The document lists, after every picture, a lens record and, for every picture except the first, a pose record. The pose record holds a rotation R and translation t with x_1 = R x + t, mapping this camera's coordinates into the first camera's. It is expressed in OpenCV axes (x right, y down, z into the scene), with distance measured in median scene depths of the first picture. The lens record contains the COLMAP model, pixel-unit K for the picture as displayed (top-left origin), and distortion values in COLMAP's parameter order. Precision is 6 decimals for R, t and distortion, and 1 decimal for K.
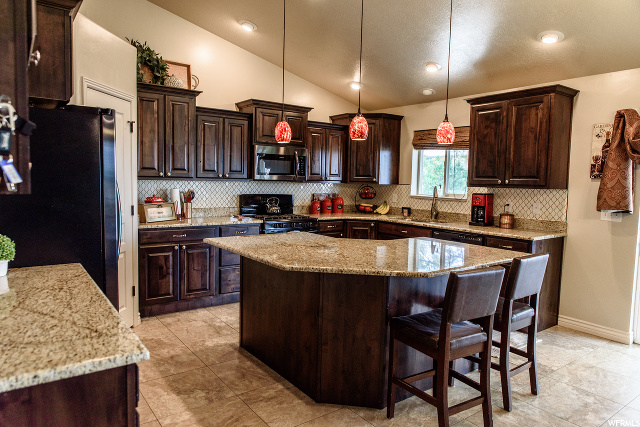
lens RADIAL K [[426.0, 0, 317.3], [0, 426.0, 212.8], [0, 0, 1]] dist [0.002232, -0.002776]
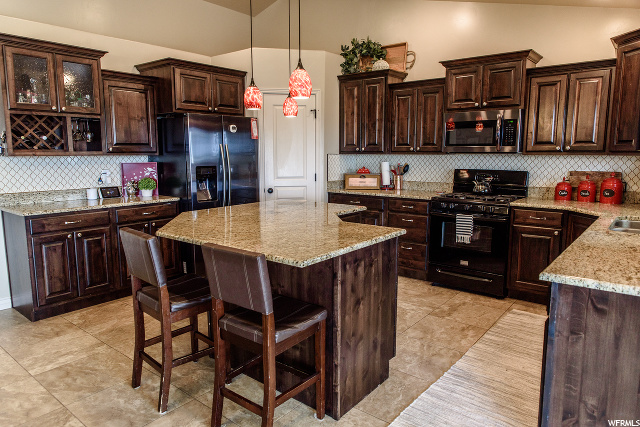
lens RADIAL K [[426.0, 0, 317.3], [0, 426.0, 212.8], [0, 0, 1]] dist [0.002232, -0.002776]
pose [[0.252765, 0.110458, -0.961202, 0.685790], [-0.071722, 0.992868, 0.095236, -0.017783], [0.964866, 0.044867, 0.258885, 0.533003]]
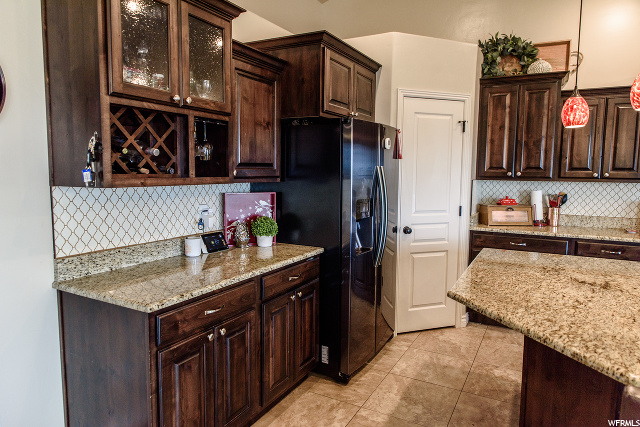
lens RADIAL K [[421.3, 0, 317.0], [0, 421.3, 211.6], [0, 0, 1]] dist [-0.000104, -0.000230]
pose [[0.422080, 0.065578, -0.904183, 0.249773], [-0.073331, 0.996582, 0.038048, -0.013222], [0.903588, 0.050245, 0.425447, 0.225662]]
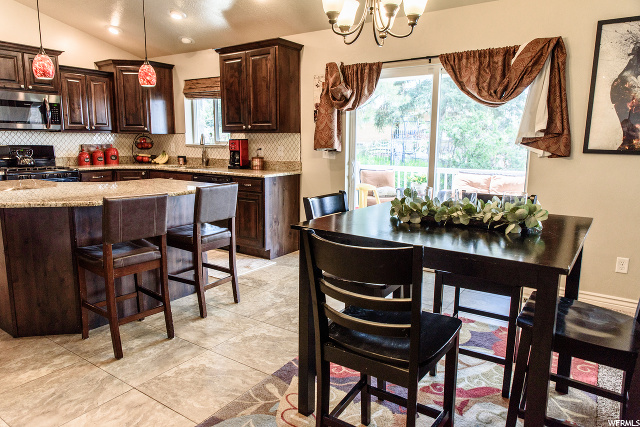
lens RADIAL K [[426.0, 0, 317.3], [0, 426.0, 212.8], [0, 0, 1]] dist [0.002232, -0.002776]
pose [[0.946072, -0.070110, 0.316278, 0.220156], [0.039793, 0.994057, 0.101325, 0.039063], [-0.321502, -0.083275, 0.943240, -0.105994]]
